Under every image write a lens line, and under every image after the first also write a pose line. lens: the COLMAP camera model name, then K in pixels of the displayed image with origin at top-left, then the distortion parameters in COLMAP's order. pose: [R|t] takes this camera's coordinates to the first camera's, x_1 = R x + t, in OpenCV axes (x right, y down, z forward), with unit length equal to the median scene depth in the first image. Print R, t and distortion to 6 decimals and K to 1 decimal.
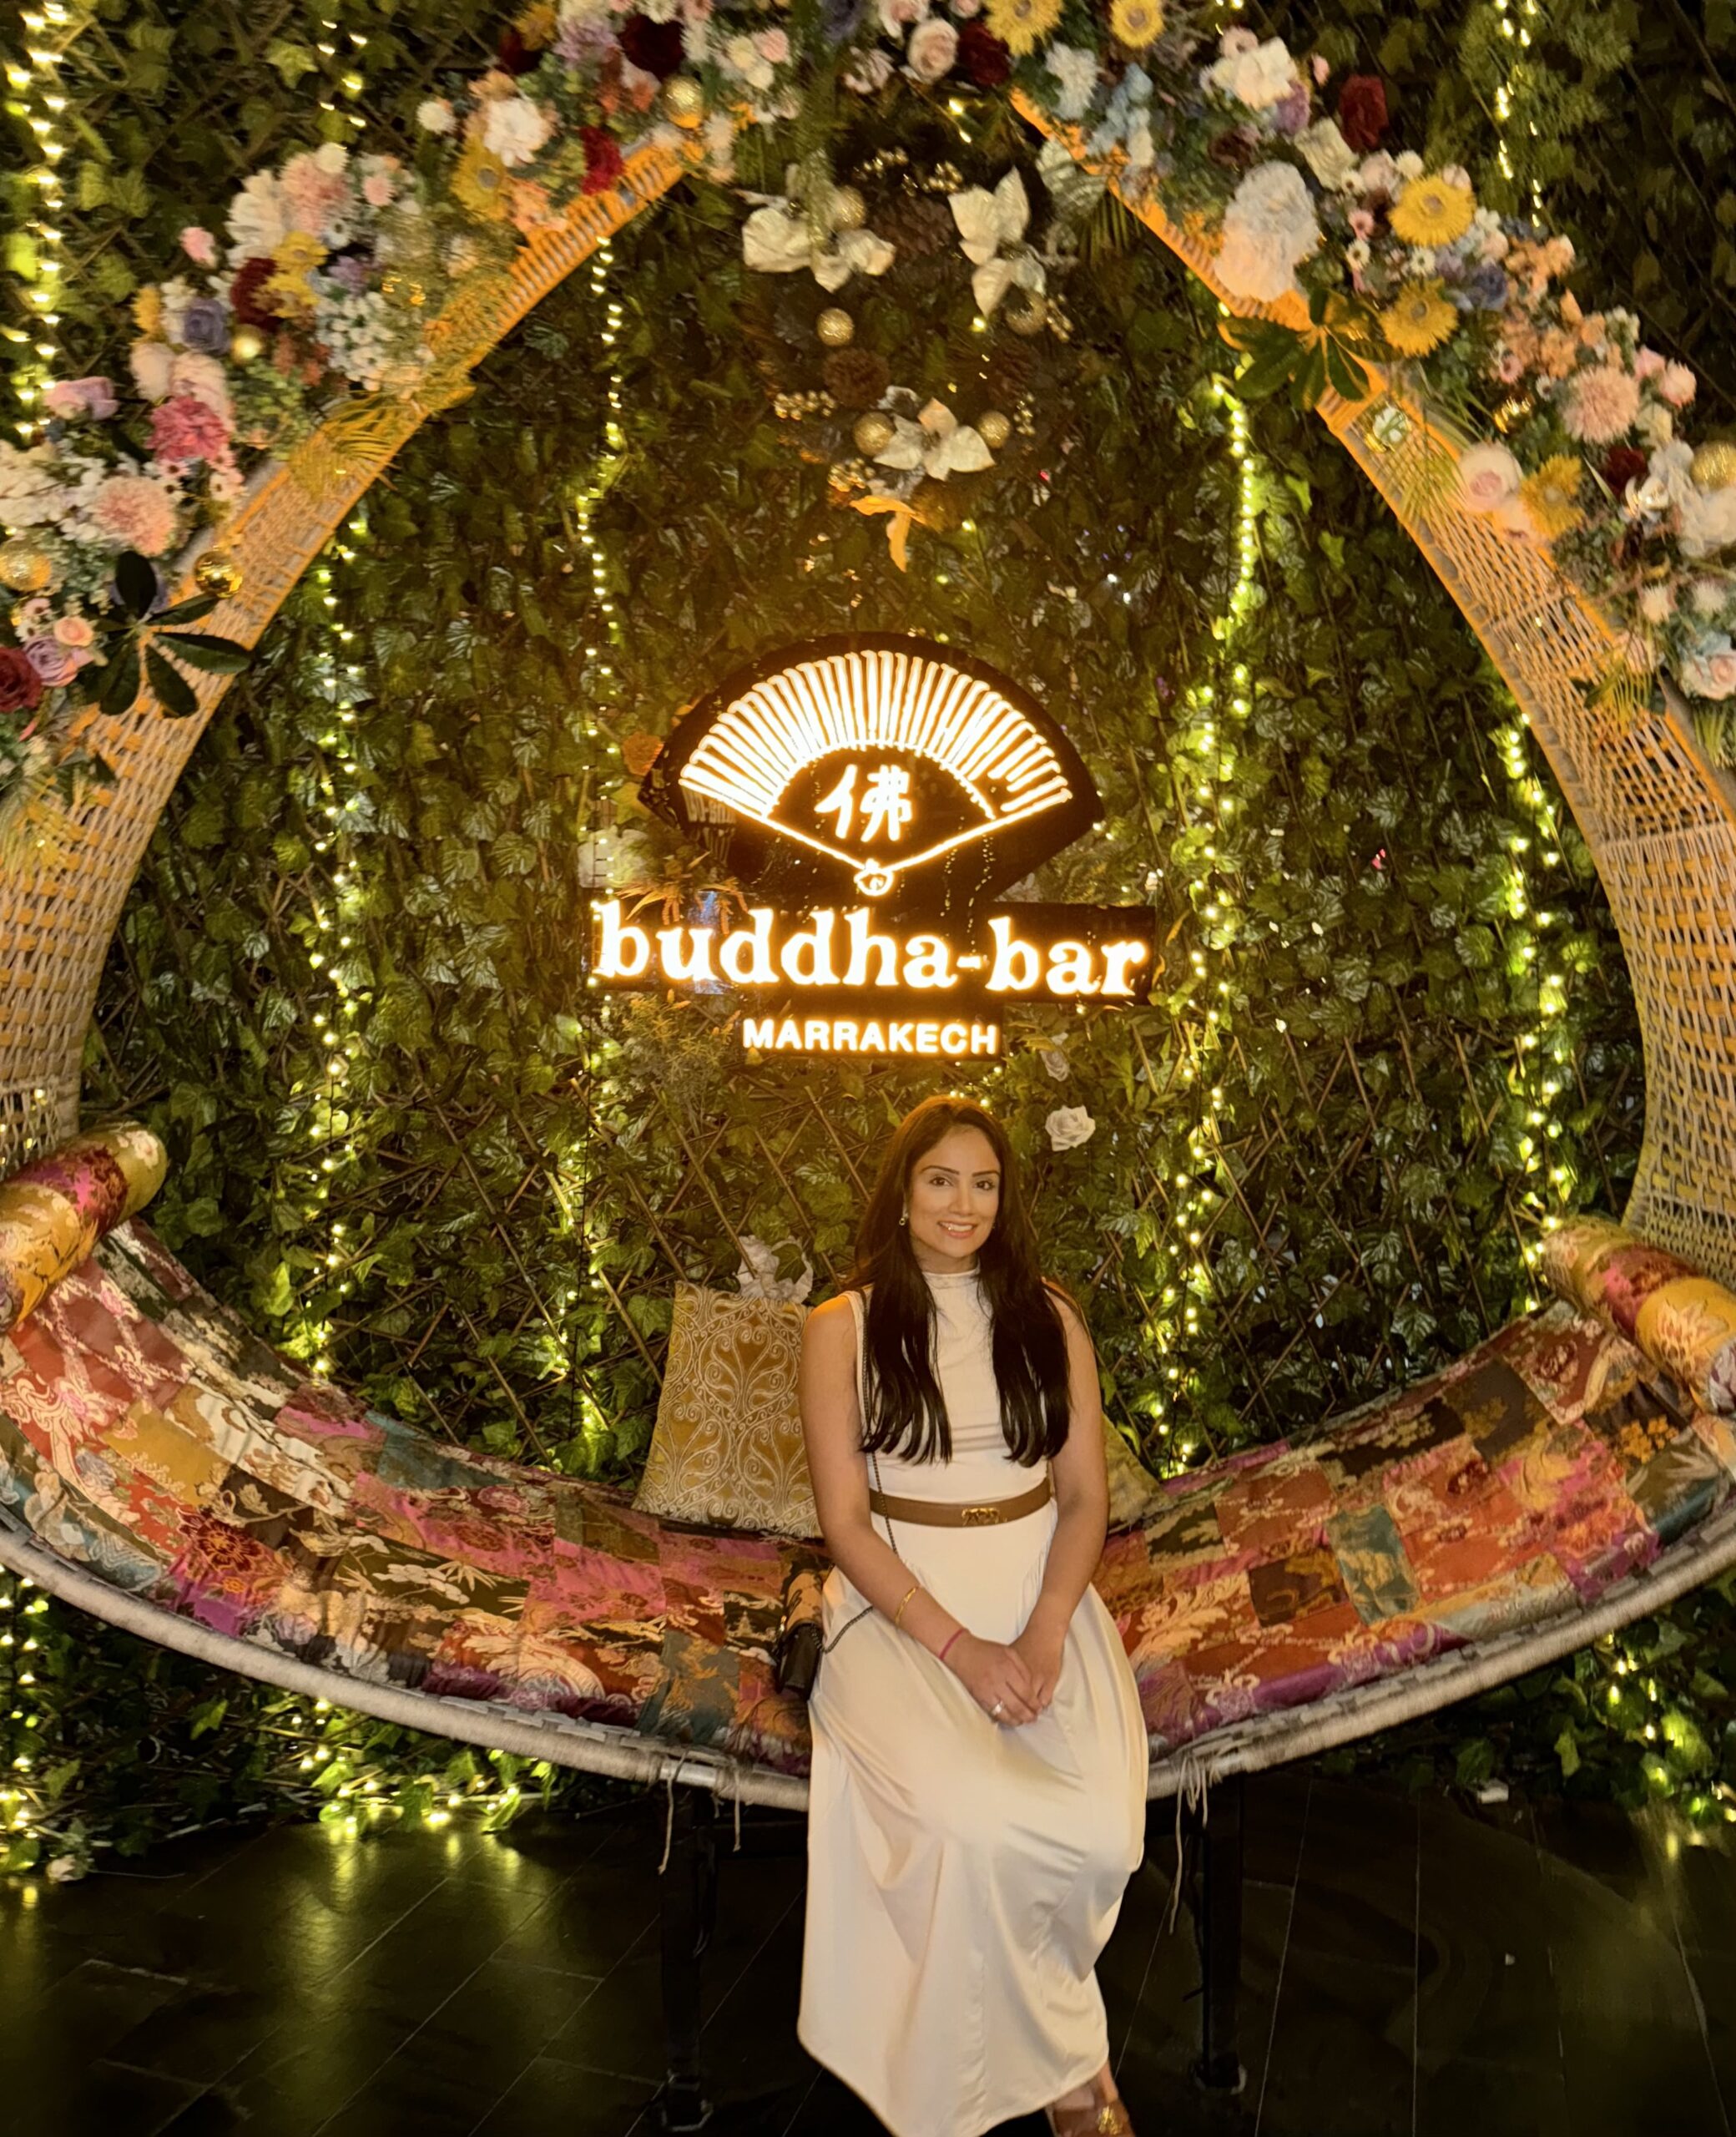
lens RADIAL K [[1723.5, 0, 887.8], [0, 1723.5, 1093.4], [0, 0, 1]] dist [0.024560, -0.020100]
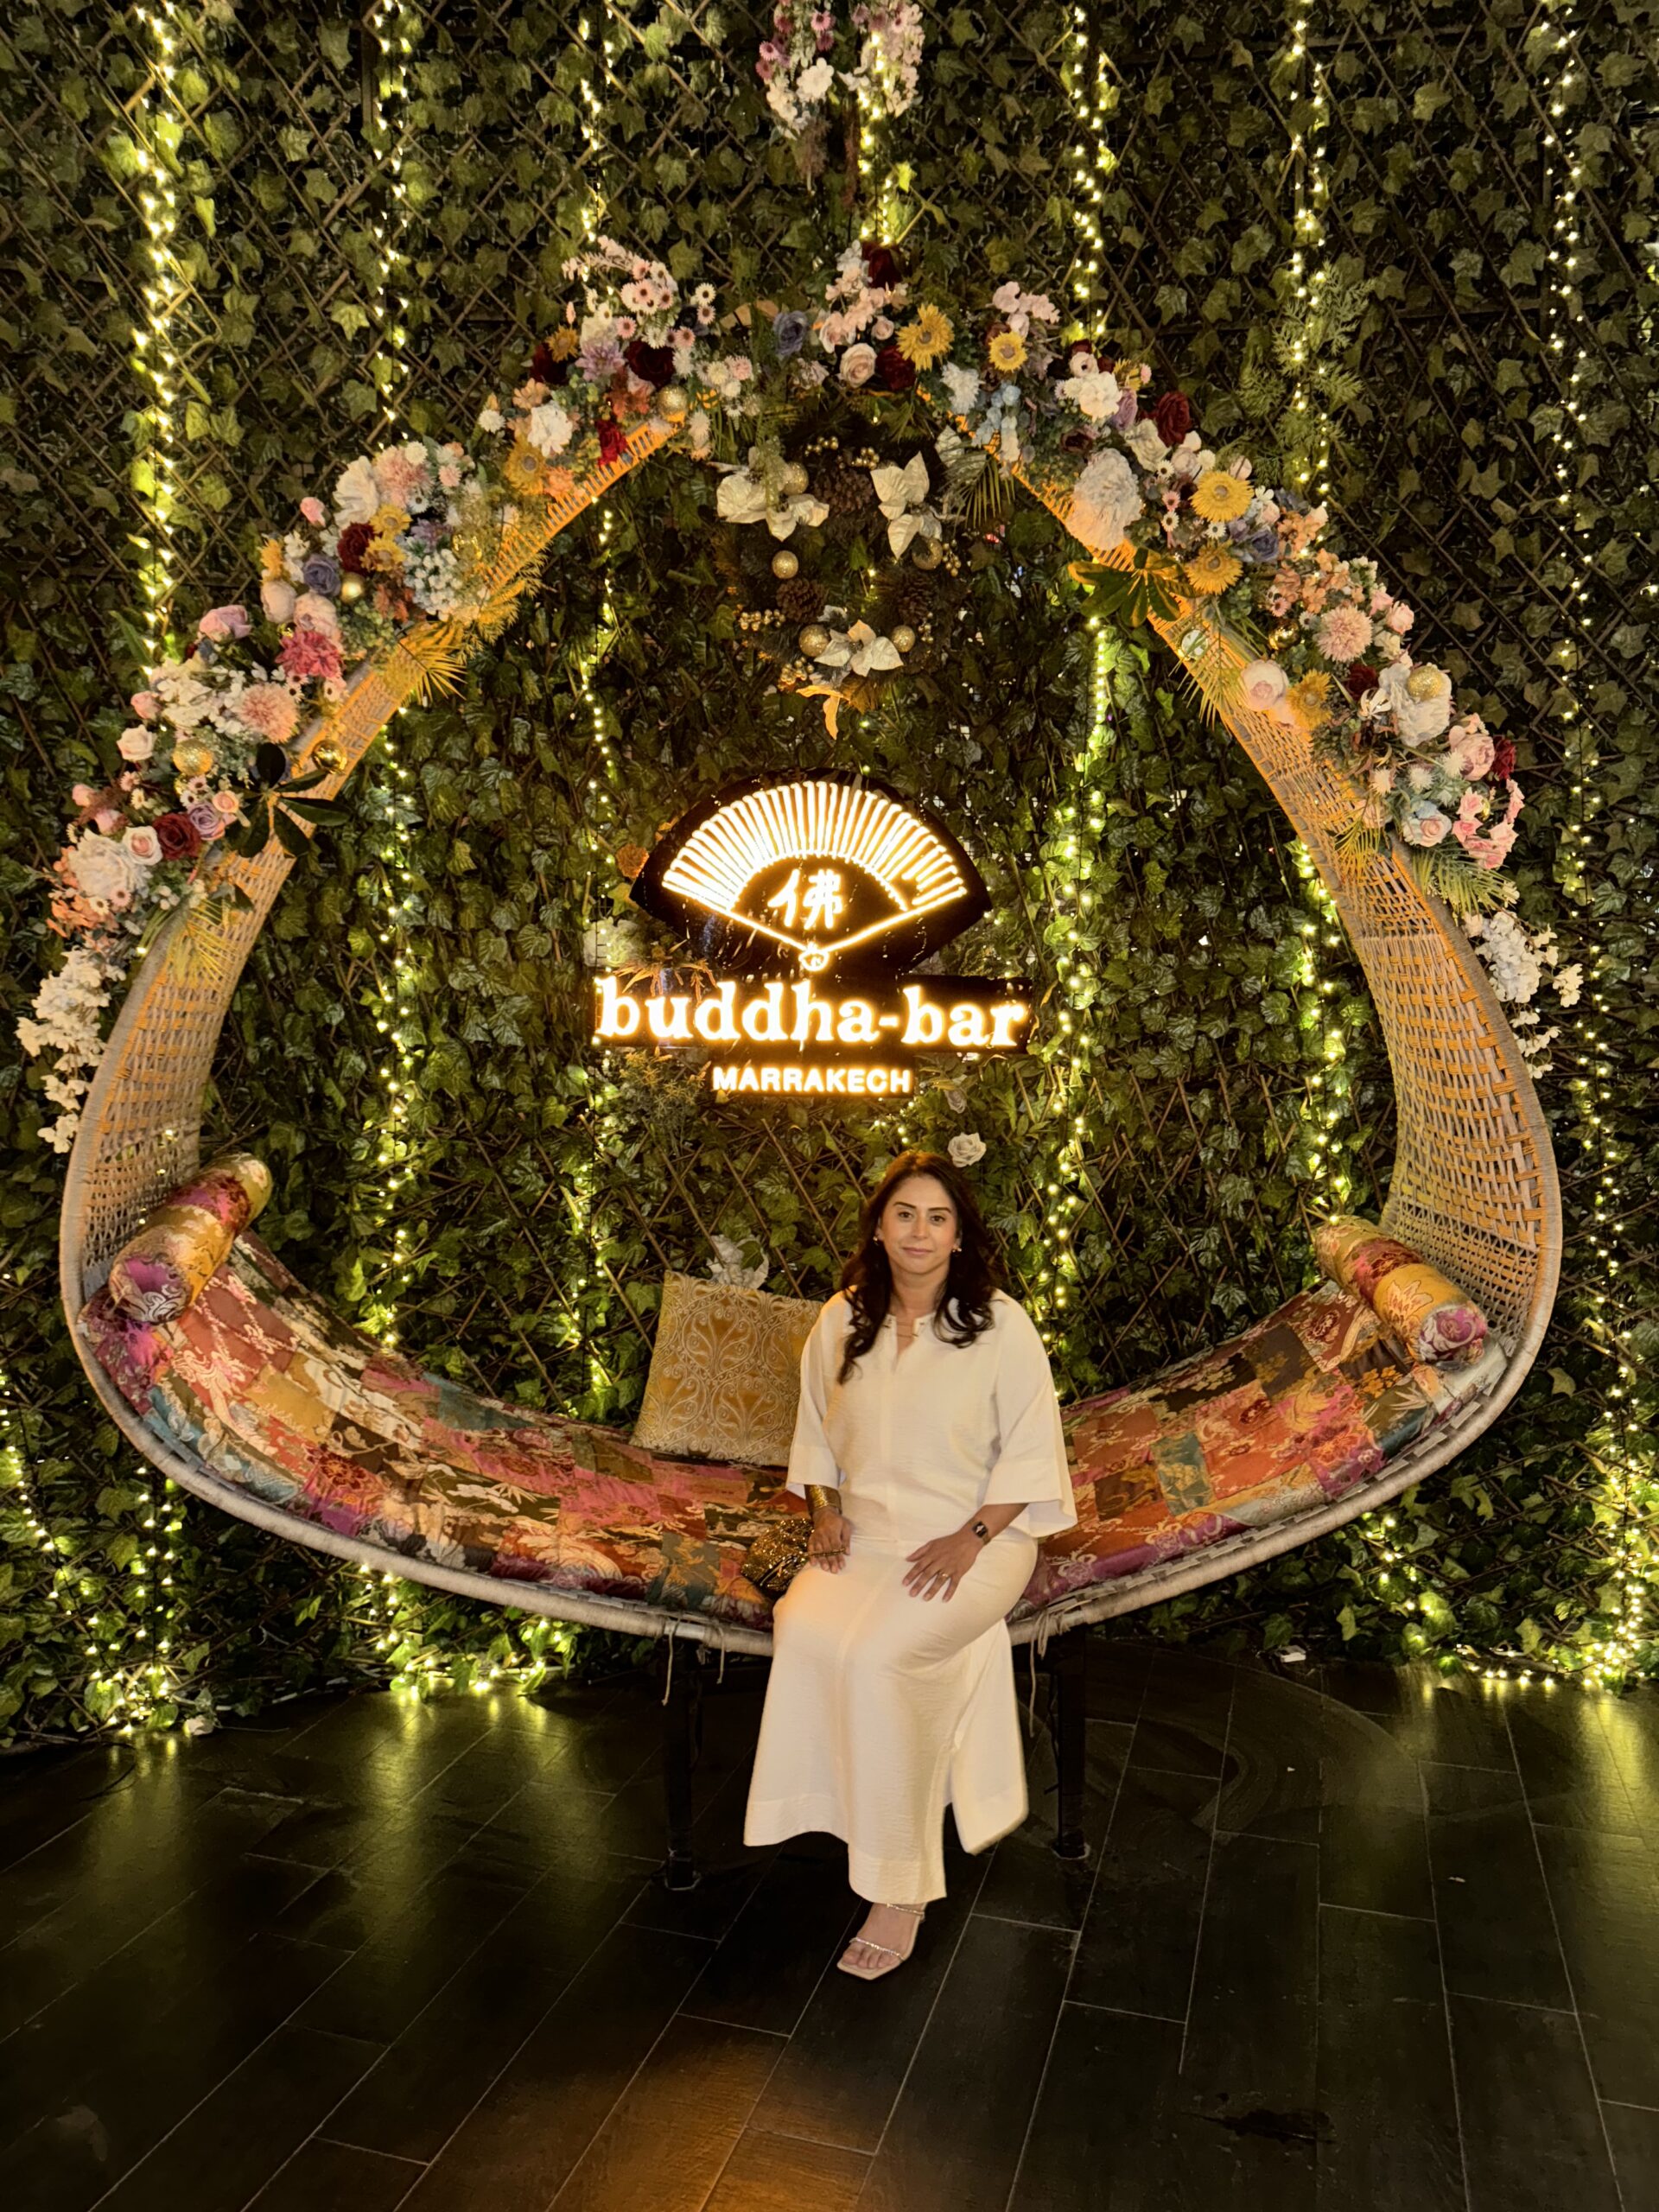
lens RADIAL K [[1548.6, 0, 854.8], [0, 1548.6, 1120.8], [0, 0, 1]] dist [0.012046, -0.012412]
pose [[0.999587, -0.008262, 0.027523, -0.010433], [0.007597, 0.999678, 0.024191, -0.030605], [-0.027714, -0.023972, 0.999328, -0.161555]]
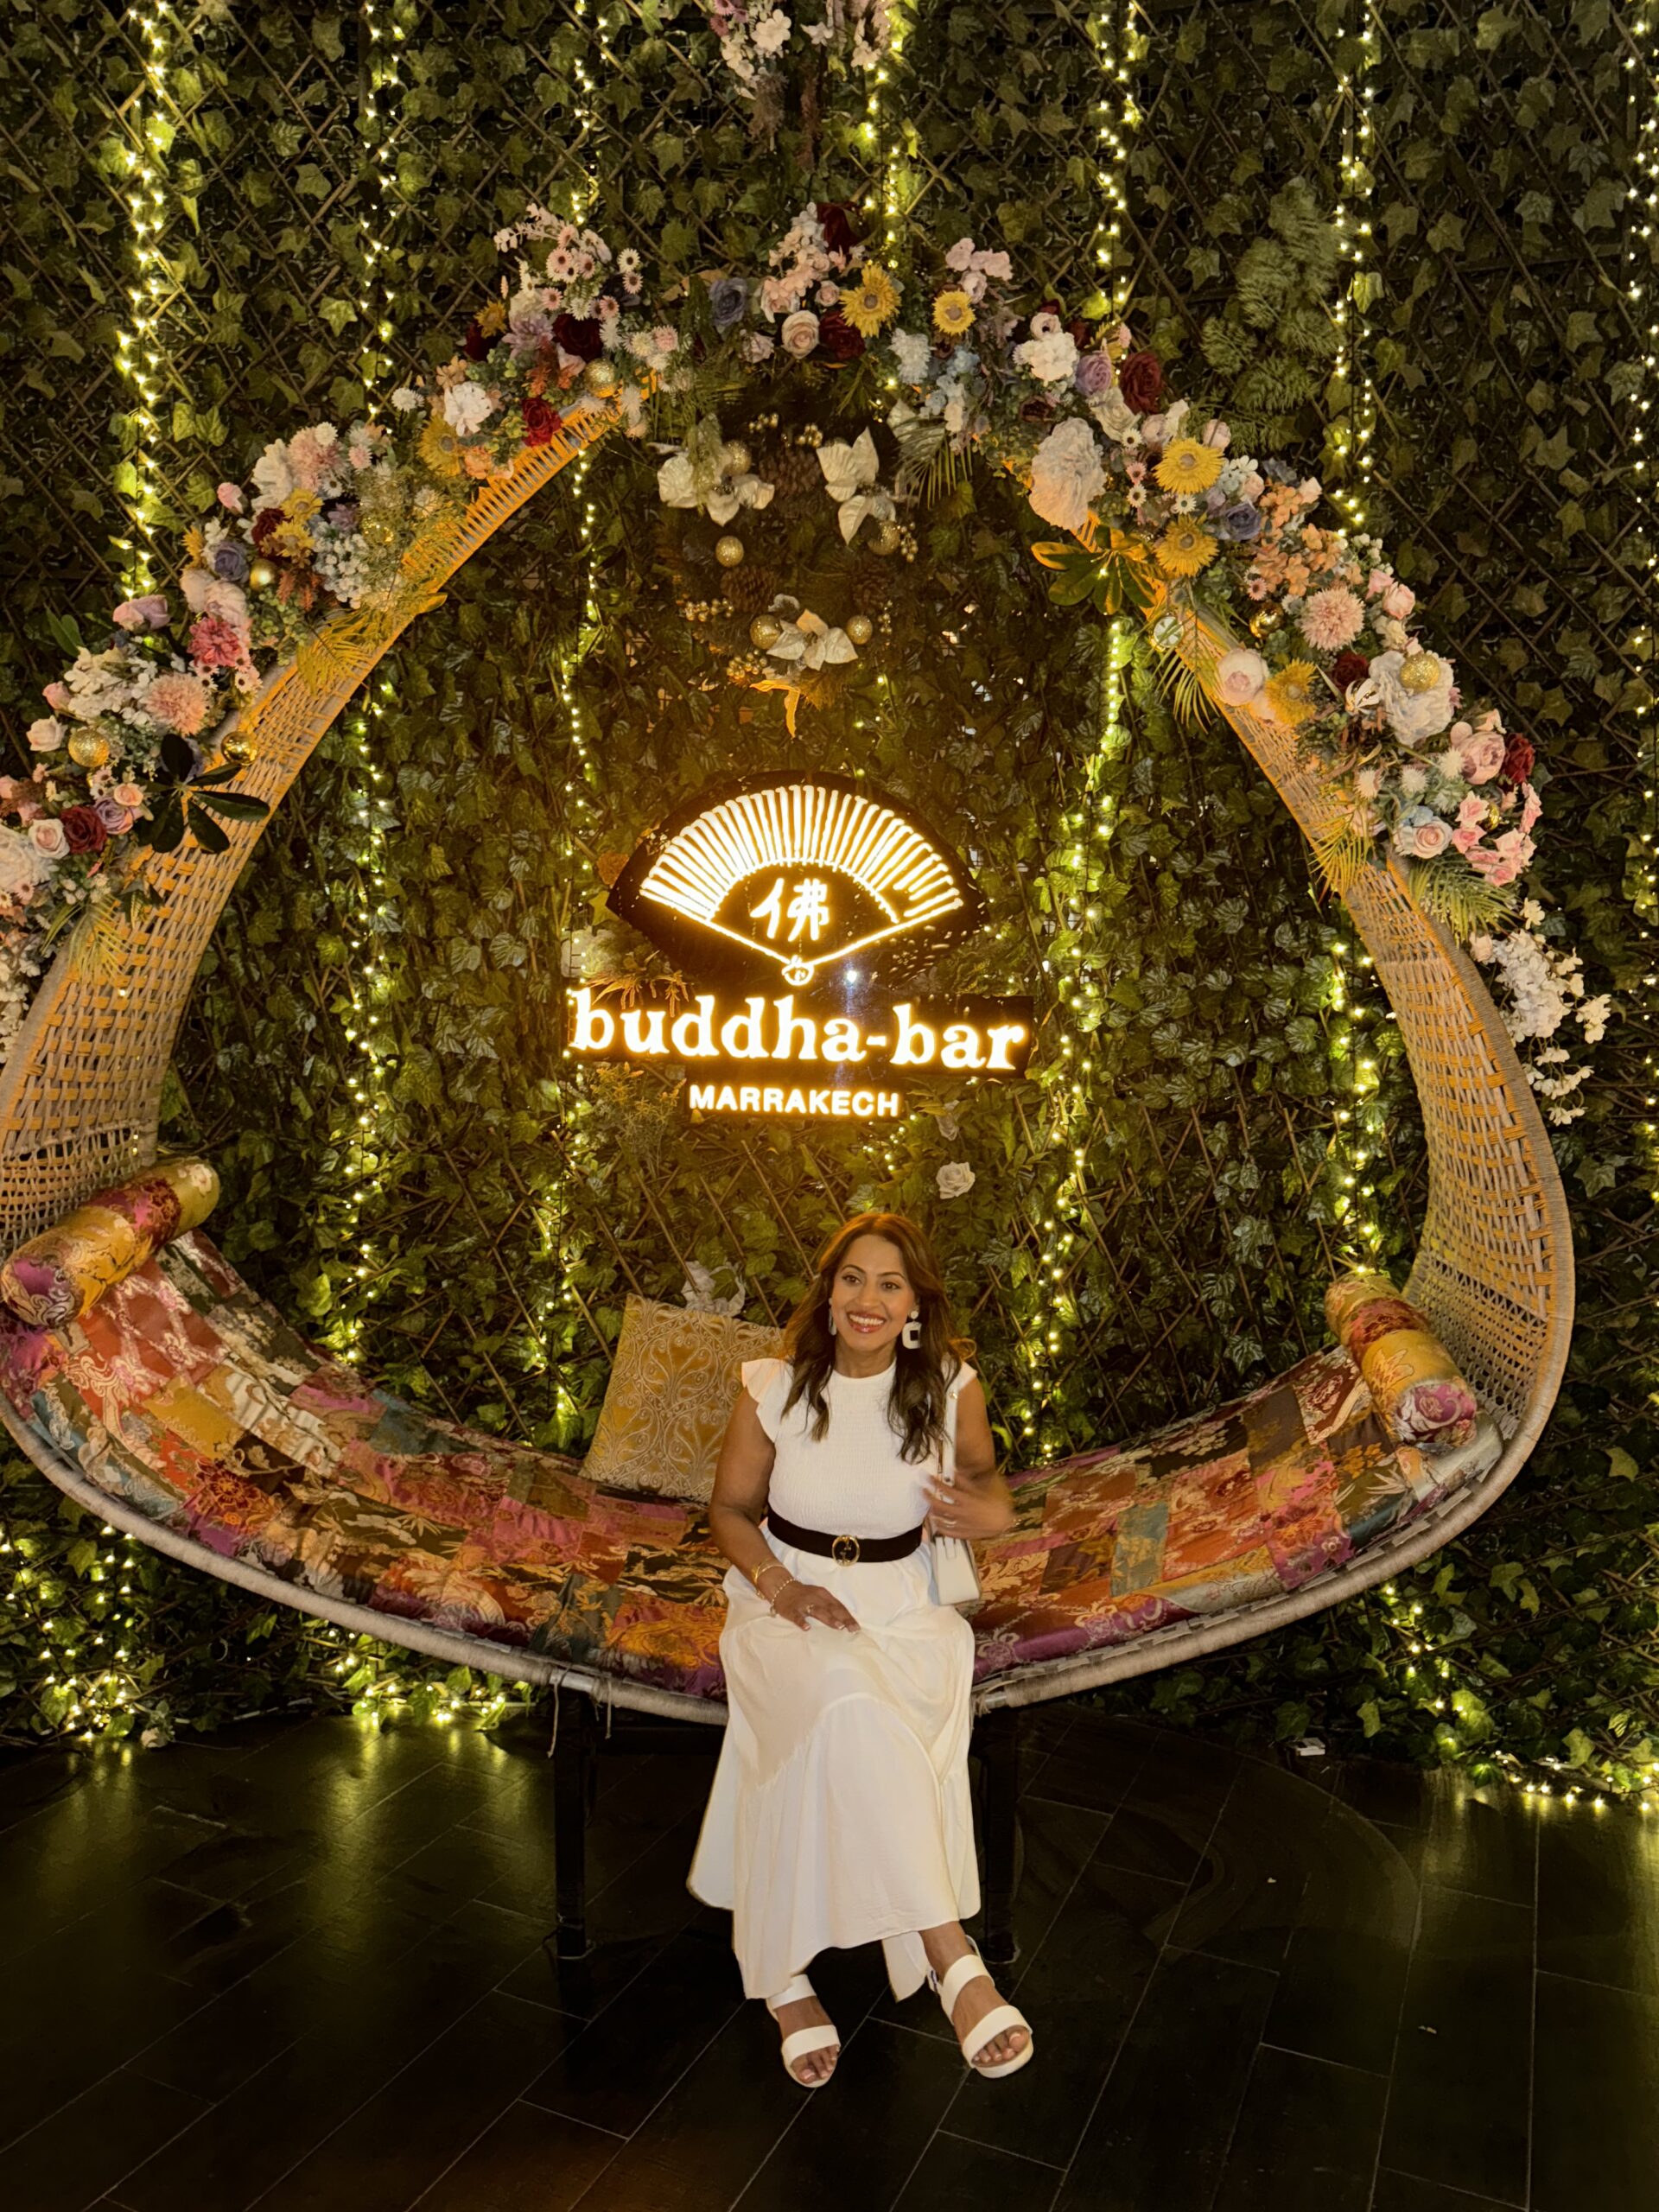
lens RADIAL K [[1575.3, 0, 813.7], [0, 1575.3, 1127.9], [0, 0, 1]] dist [0.009999, -0.010417]
pose [[0.995113, 0.019562, -0.096789, 0.113766], [-0.017943, 0.999685, 0.017567, -0.034185], [0.097103, -0.015745, 0.995150, -0.107814]]
